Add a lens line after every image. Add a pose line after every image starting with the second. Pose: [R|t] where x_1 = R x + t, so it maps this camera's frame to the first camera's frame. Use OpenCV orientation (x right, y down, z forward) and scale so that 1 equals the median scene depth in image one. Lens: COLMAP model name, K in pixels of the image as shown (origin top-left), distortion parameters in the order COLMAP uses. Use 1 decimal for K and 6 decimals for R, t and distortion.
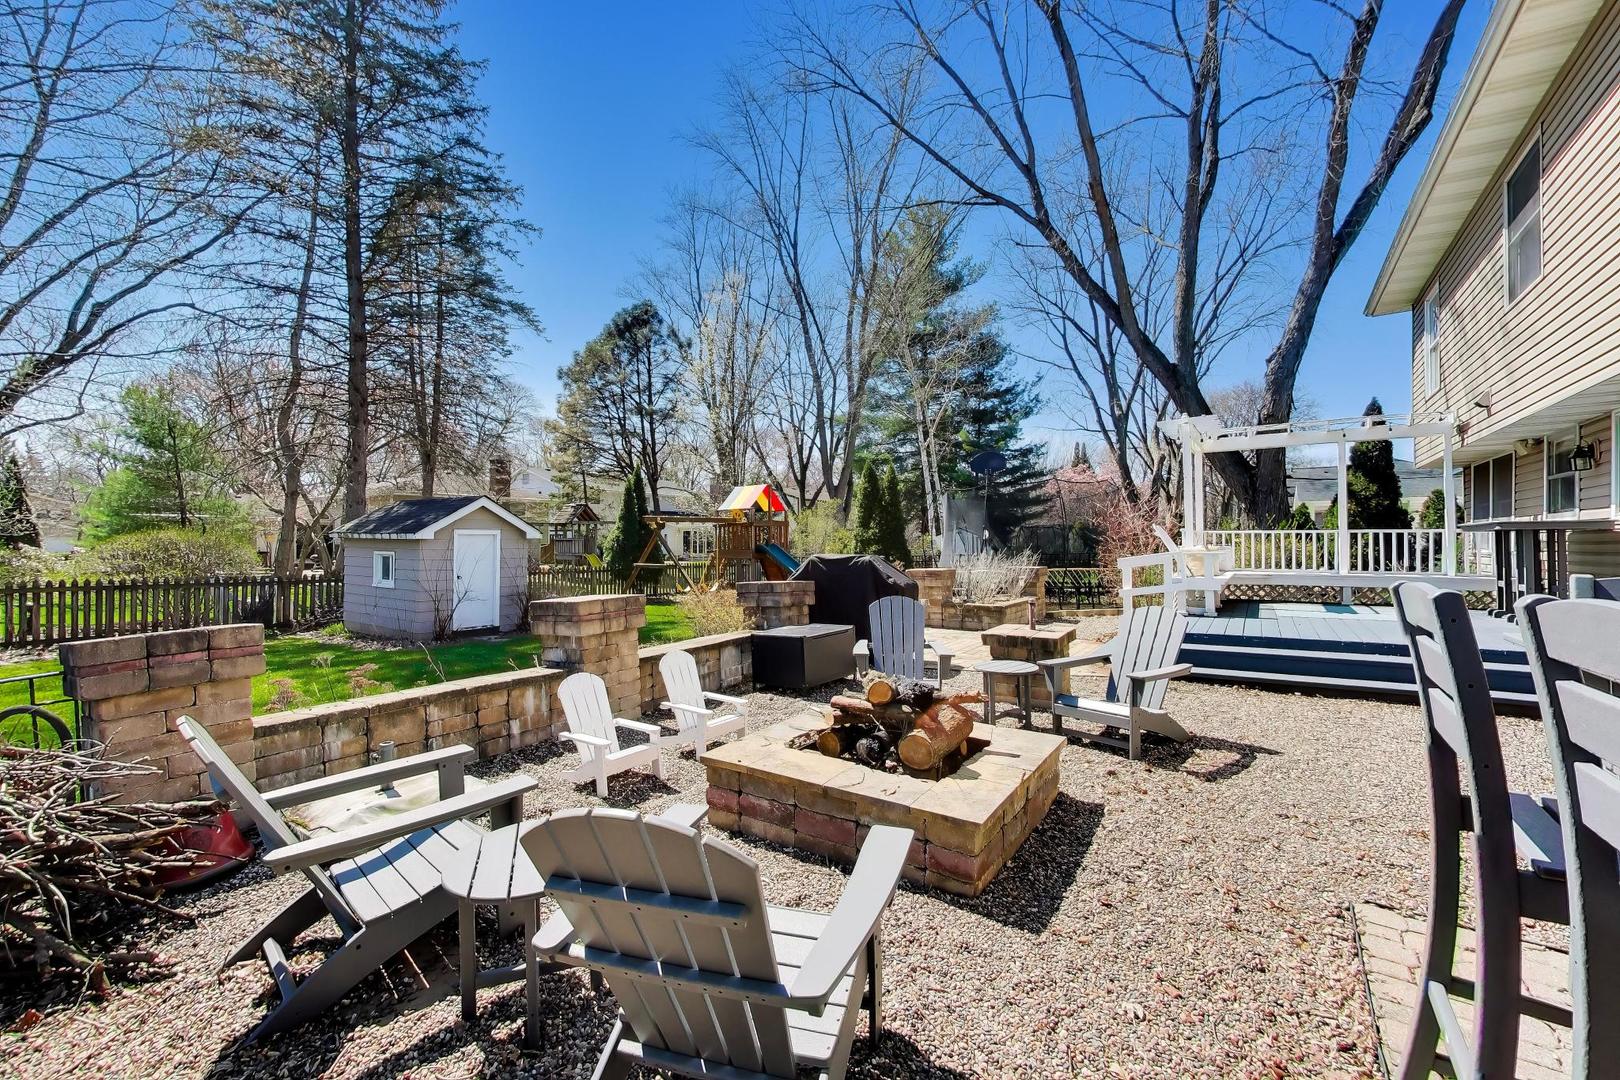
lens RADIAL K [[724.0, 0, 810.0], [0, 724.0, 540.0], [0, 0, 1]] dist [-0.000590, -0.000072]
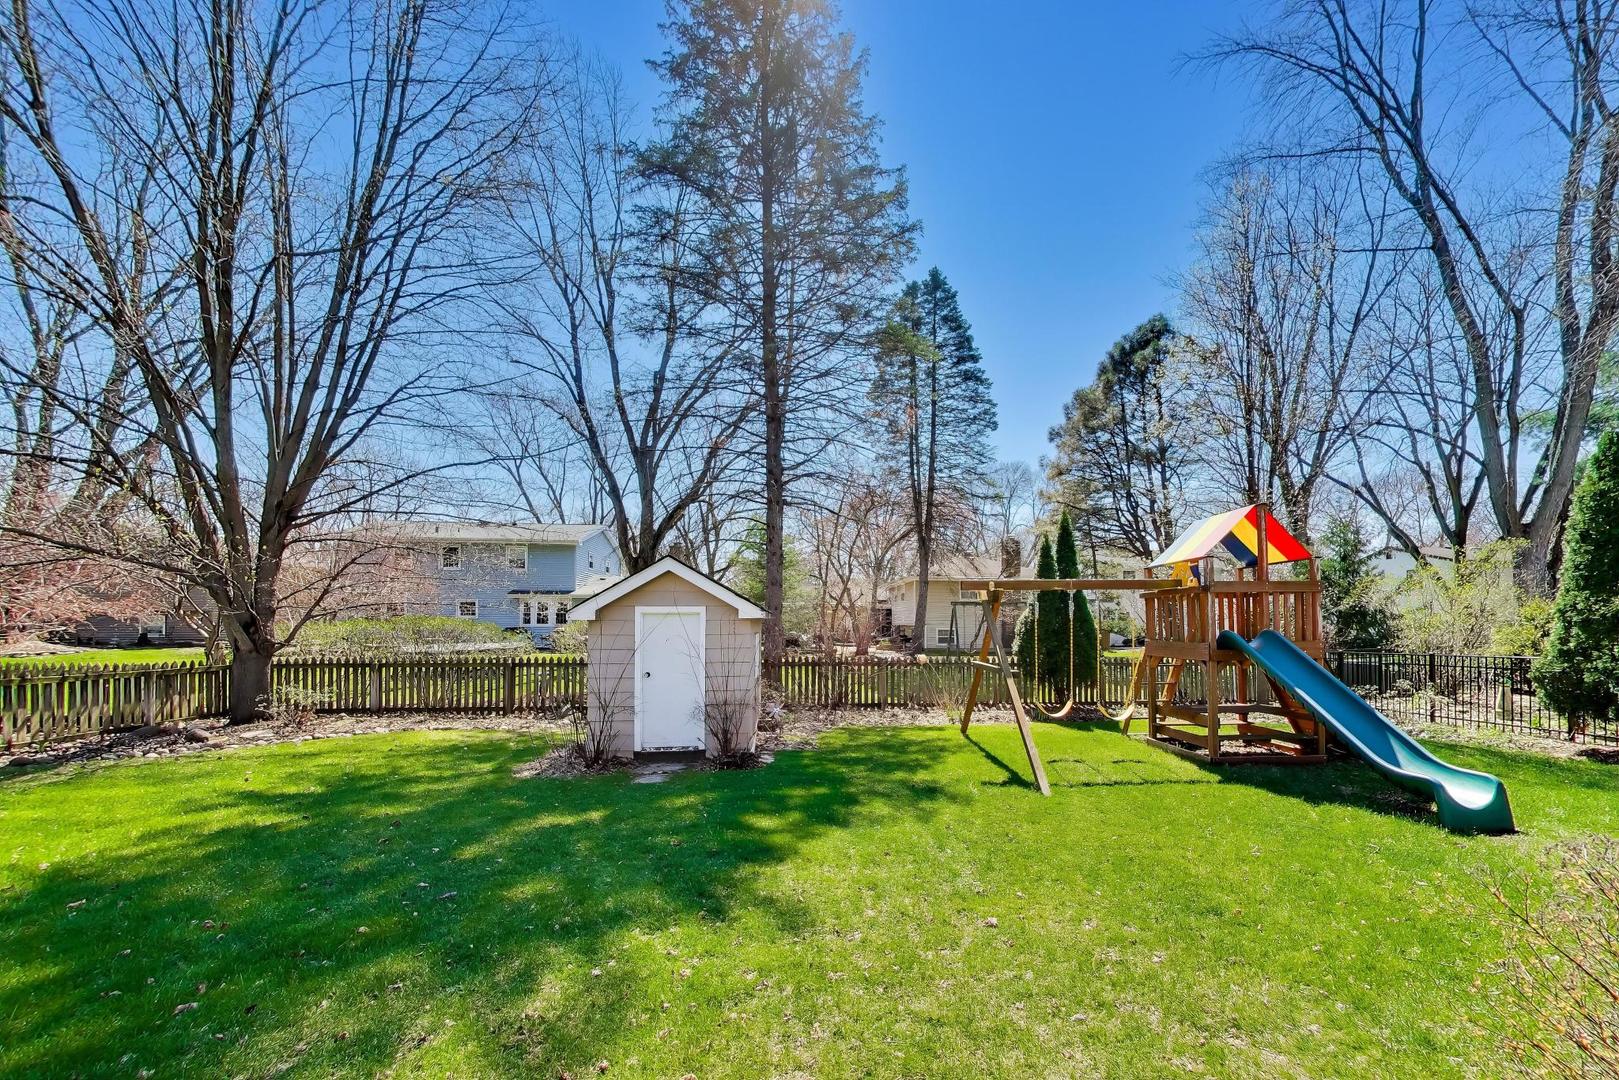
lens RADIAL K [[622.0, 0, 809.0], [0, 622.0, 624.3], [0, 0, 1]] dist [0.001192, 0.000226]
pose [[0.667179, 0.000215, -0.744898, 0.026033], [0.001245, 0.999998, 0.001403, 0.000505], [0.744897, -0.001864, 0.667177, 0.279881]]
